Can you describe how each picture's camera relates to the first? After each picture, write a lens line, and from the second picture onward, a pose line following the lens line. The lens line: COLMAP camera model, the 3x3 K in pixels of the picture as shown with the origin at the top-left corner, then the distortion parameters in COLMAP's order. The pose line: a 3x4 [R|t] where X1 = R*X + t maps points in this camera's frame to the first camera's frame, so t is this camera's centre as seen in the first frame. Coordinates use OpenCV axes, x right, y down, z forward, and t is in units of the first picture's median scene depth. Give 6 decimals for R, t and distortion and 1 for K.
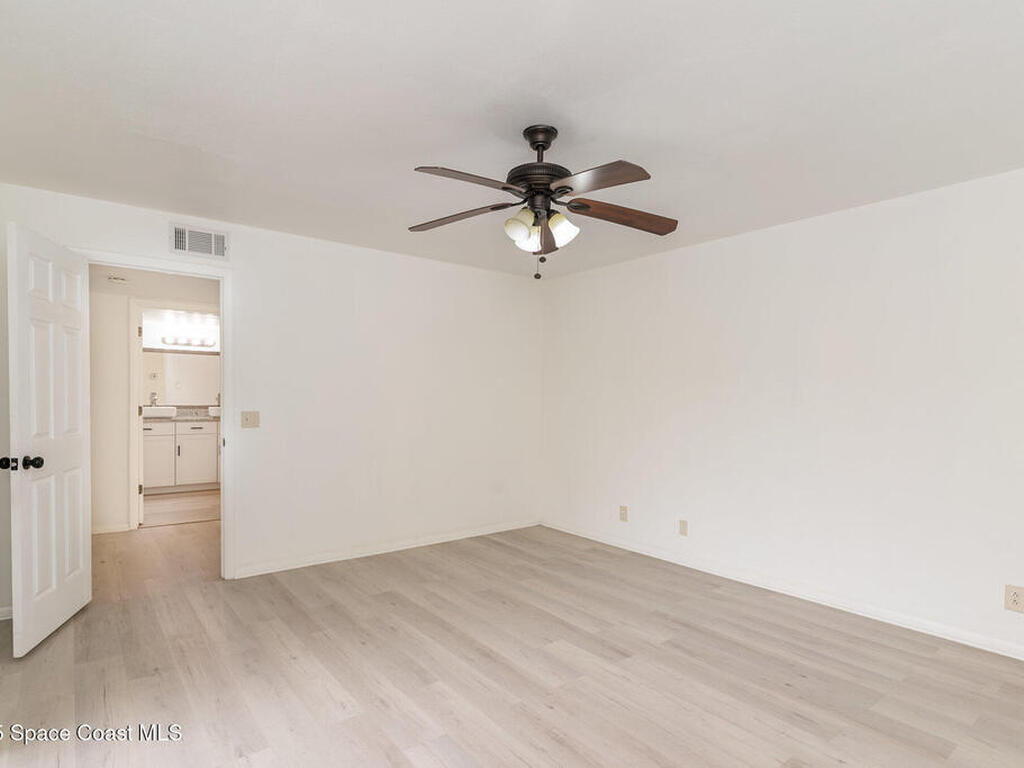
lens RADIAL K [[561.6, 0, 525.0], [0, 561.6, 404.7], [0, 0, 1]] dist [0.003326, 0.000535]
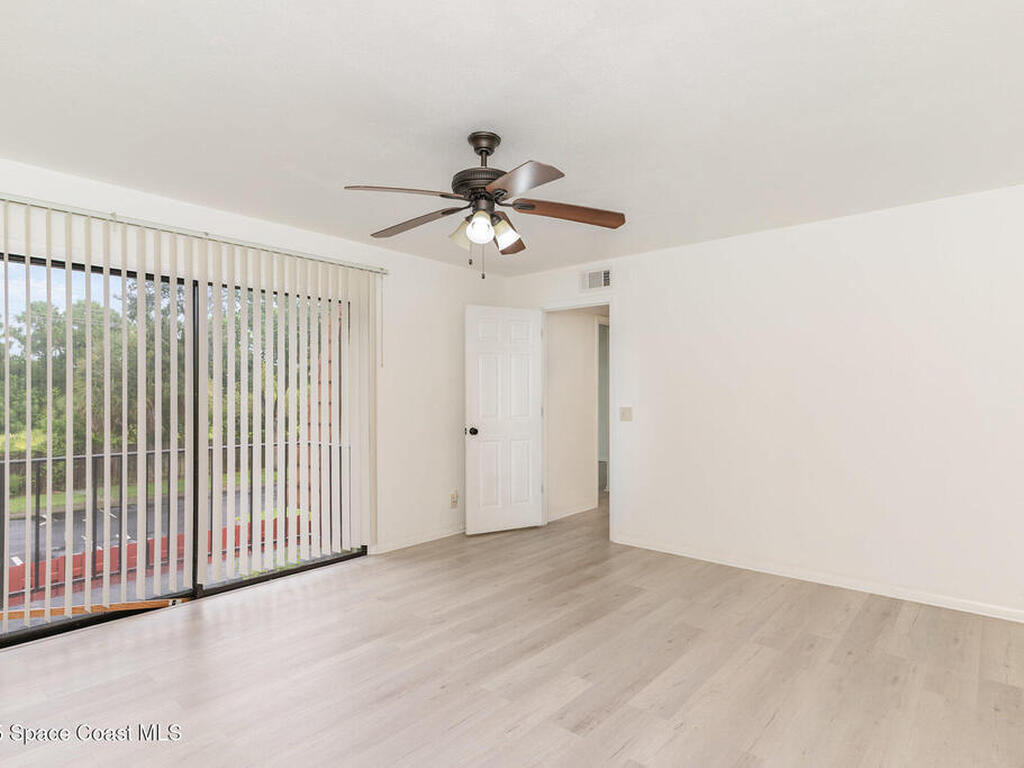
lens RADIAL K [[563.3, 0, 514.3], [0, 563.3, 382.6], [0, 0, 1]] dist [-0.003905, -0.000519]
pose [[0.180161, -0.025854, -0.983297, 0.927905], [-0.012028, 0.999522, -0.028485, -0.003380], [0.983564, 0.016959, 0.179764, 0.768783]]
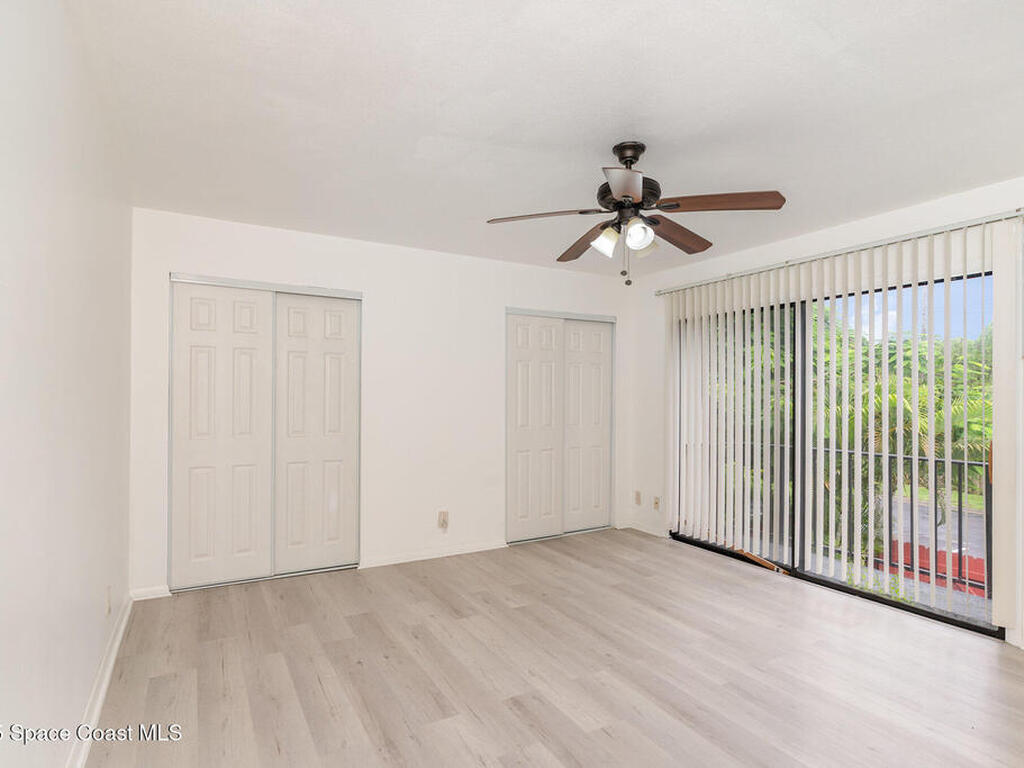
lens RADIAL K [[554.5, 0, 515.9], [0, 554.5, 376.9], [0, 0, 1]] dist [0.003607, -0.000204]
pose [[-0.987748, -0.011068, 0.155665, 0.052570], [-0.014234, 0.999714, -0.019239, -0.025614], [-0.155407, -0.021219, -0.987623, 1.830615]]
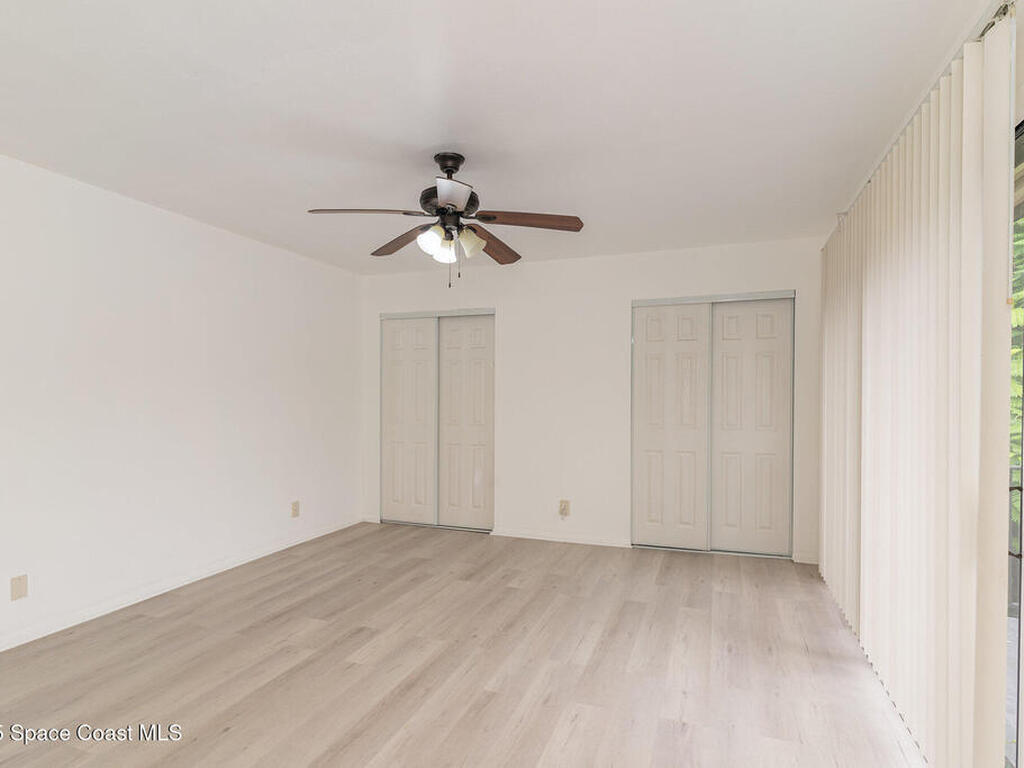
lens RADIAL K [[554.5, 0, 515.9], [0, 554.5, 376.9], [0, 0, 1]] dist [0.003607, -0.000204]
pose [[-0.517479, 0.015857, 0.855549, -0.893832], [0.004860, 0.999867, -0.015593, -0.021617], [-0.855682, -0.003911, -0.517487, 1.297851]]
